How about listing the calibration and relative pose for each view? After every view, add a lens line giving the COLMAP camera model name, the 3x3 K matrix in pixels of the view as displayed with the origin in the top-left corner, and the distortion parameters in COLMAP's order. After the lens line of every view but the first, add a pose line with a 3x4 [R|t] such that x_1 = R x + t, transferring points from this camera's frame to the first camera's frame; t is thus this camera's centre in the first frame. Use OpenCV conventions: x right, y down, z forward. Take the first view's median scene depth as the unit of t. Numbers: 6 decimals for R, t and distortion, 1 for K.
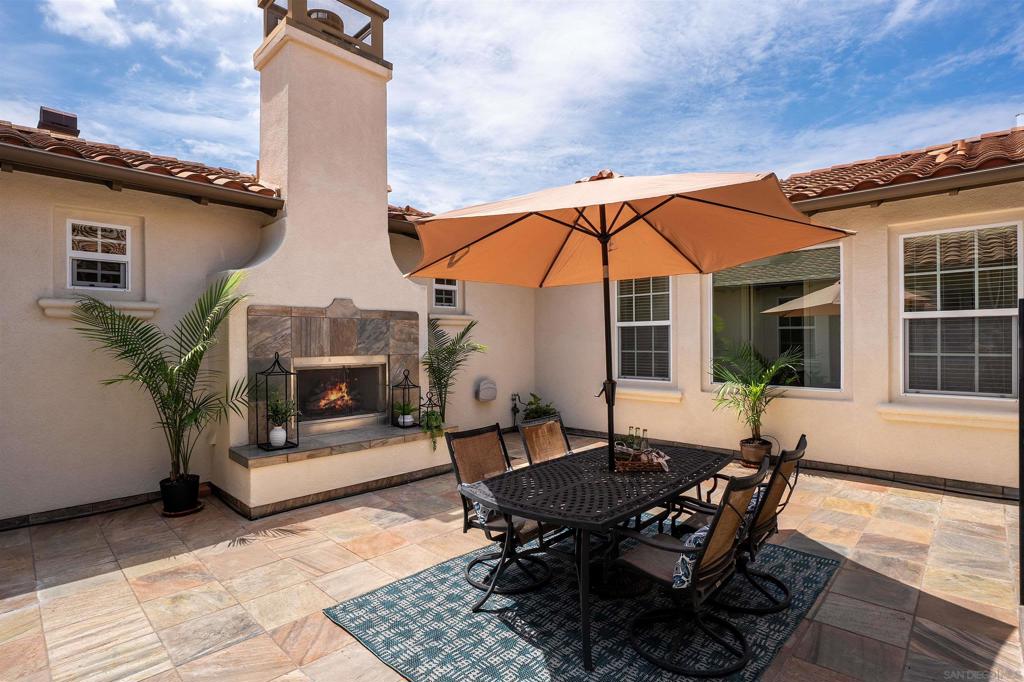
lens RADIAL K [[491.4, 0, 511.4], [0, 491.4, 347.1], [0, 0, 1]] dist [-0.016027, 0.001417]
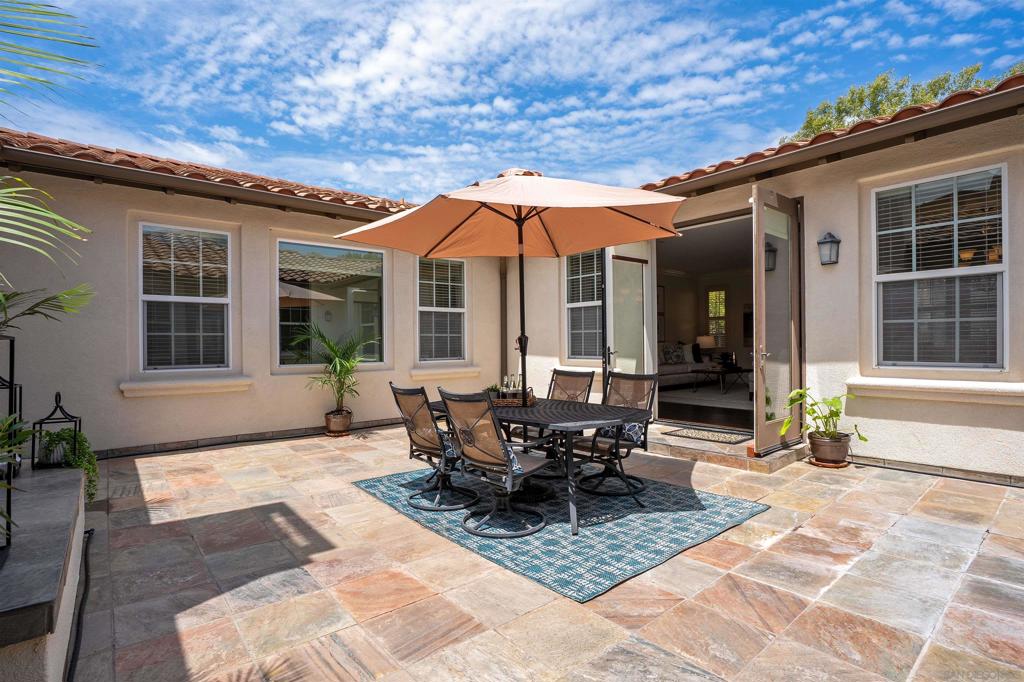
lens RADIAL K [[475.8, 0, 527.4], [0, 475.8, 344.6], [0, 0, 1]] dist [-0.038650, 0.013084]
pose [[0.116151, 0.004551, 0.993221, -1.088683], [0.015693, 0.999856, -0.006416, 0.105414], [-0.993108, 0.016331, 0.116063, 0.916432]]
